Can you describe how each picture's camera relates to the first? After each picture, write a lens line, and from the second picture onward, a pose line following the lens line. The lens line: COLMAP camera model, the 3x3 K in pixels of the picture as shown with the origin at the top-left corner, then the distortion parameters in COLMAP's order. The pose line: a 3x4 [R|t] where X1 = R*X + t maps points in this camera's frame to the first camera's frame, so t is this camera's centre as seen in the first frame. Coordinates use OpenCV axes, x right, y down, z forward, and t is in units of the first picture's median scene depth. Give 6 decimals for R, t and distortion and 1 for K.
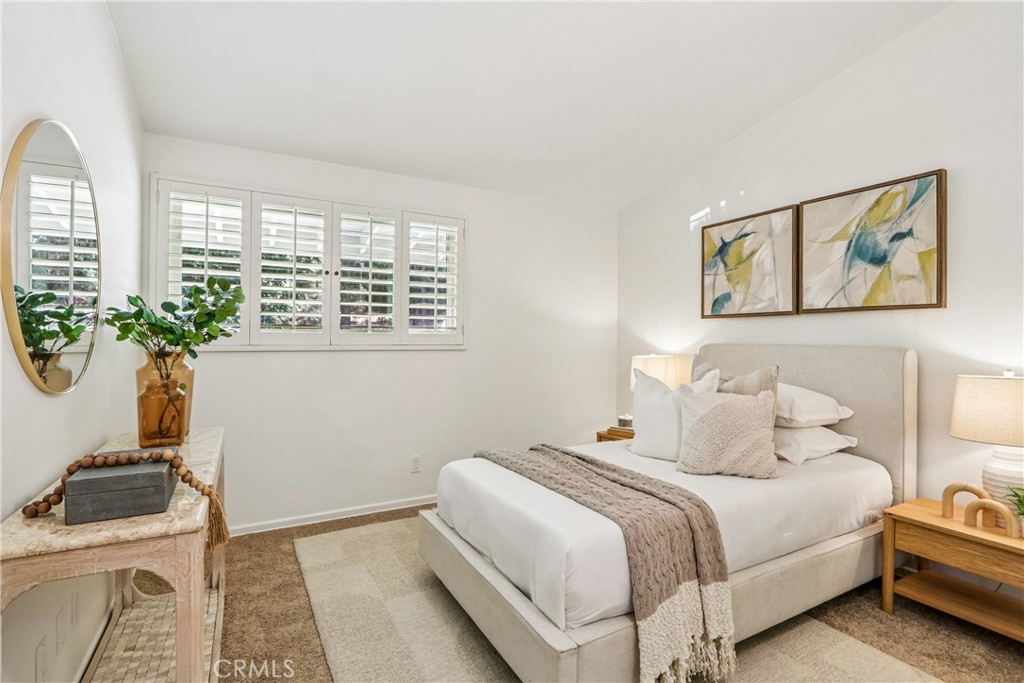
lens RADIAL K [[480.5, 0, 508.7], [0, 480.5, 338.6], [0, 0, 1]] dist [-0.004884, -0.000534]
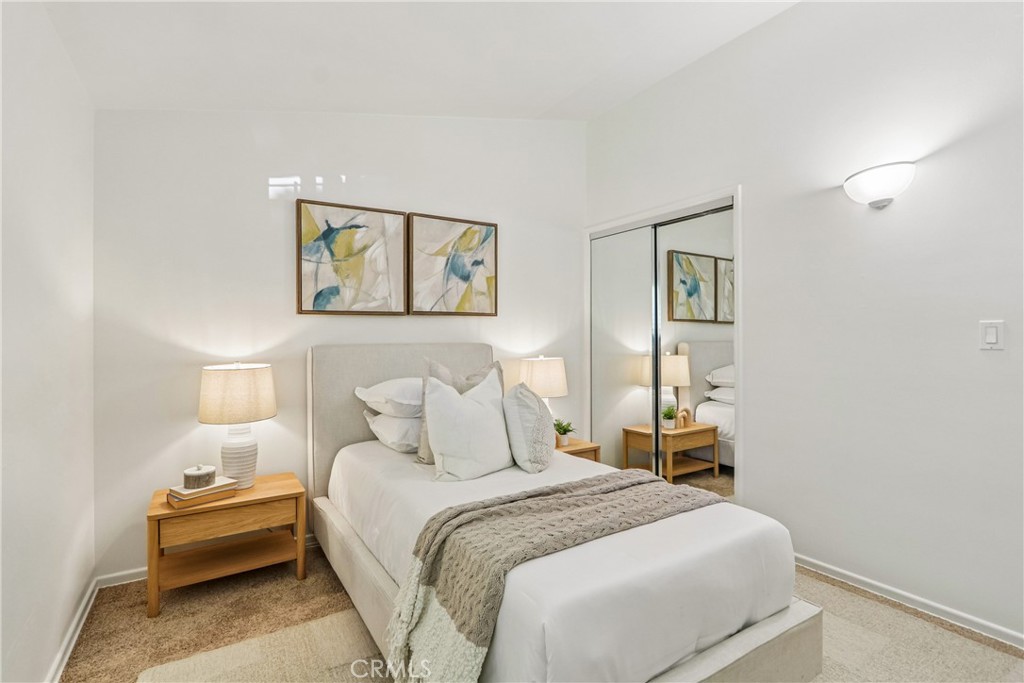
lens RADIAL K [[480.5, 0, 477.5], [0, 480.5, 336.8], [0, 0, 1]] dist [-0.004884, -0.000534]
pose [[-0.003531, -0.002287, 0.999991, -0.479567], [0.007332, 0.999970, 0.002313, -0.003916], [-0.999967, 0.007340, -0.003514, 0.852100]]
